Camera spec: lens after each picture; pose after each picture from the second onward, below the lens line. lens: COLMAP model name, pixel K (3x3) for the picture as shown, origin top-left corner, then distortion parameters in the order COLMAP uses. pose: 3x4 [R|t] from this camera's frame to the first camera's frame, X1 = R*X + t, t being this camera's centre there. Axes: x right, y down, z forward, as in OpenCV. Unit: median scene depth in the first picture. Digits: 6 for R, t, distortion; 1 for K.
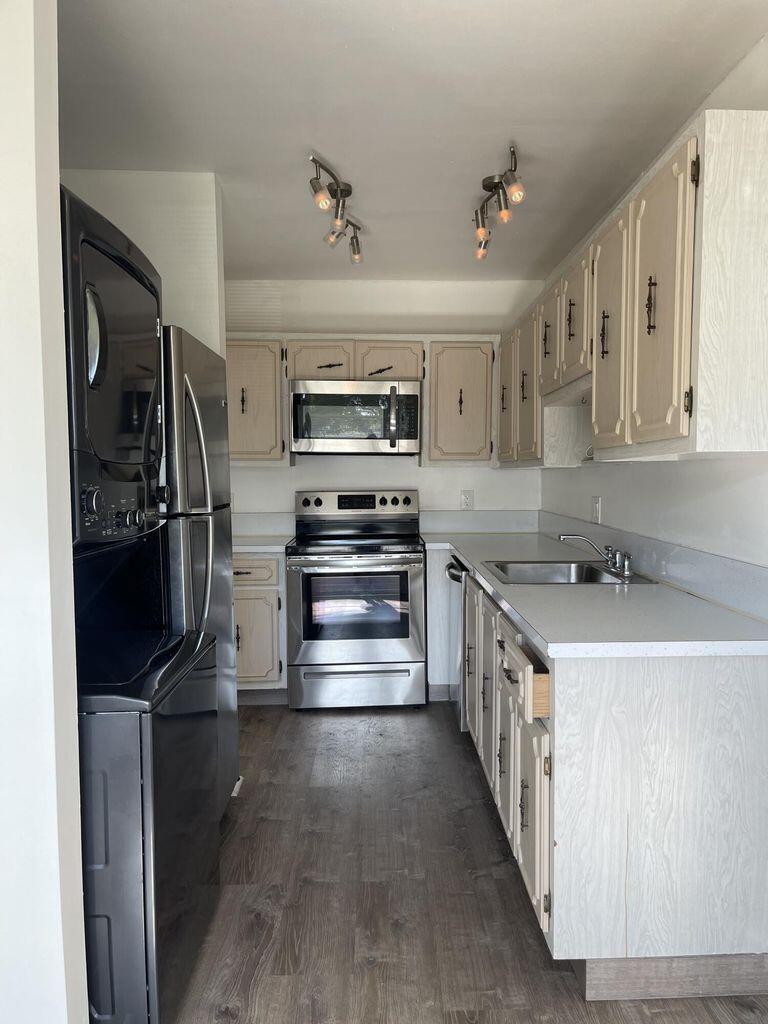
lens RADIAL K [[776.2, 0, 409.0], [0, 776.2, 534.9], [0, 0, 1]] dist [0.059624, -0.099271]
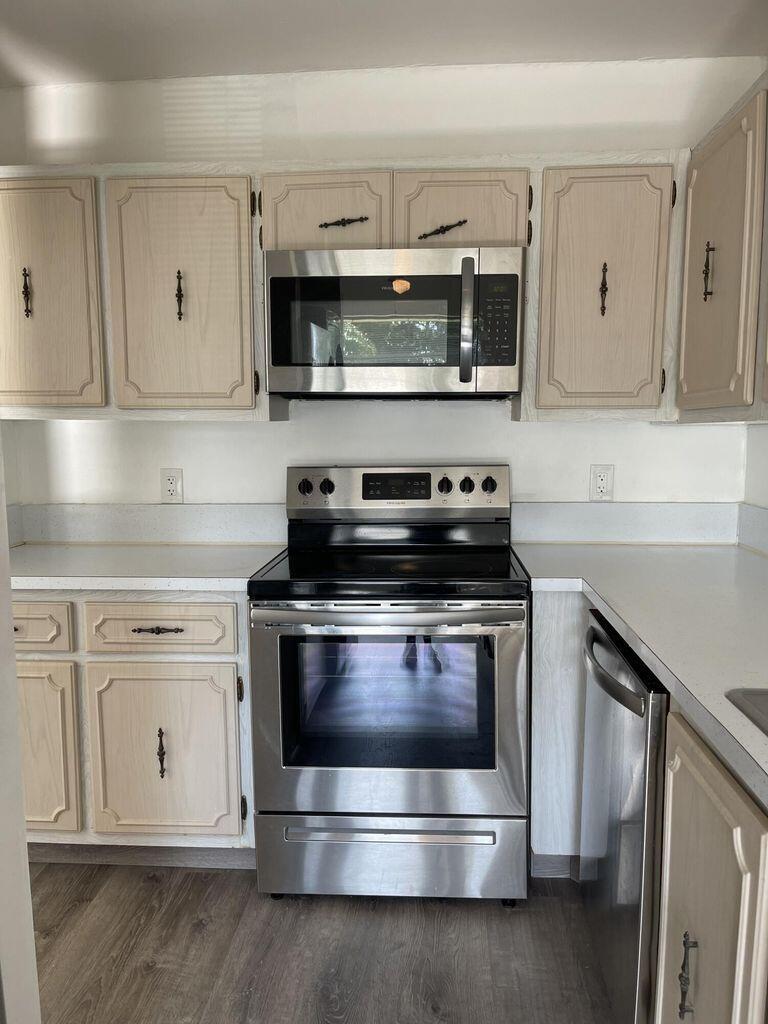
lens RADIAL K [[758.9, 0, 384.0], [0, 758.9, 512.0], [0, 0, 1]] dist [0.072050, -0.104872]
pose [[0.993053, 0.011245, -0.117130, -0.014383], [-0.008434, 0.999665, 0.024462, -0.040073], [0.117366, -0.023305, 0.992815, 0.500399]]
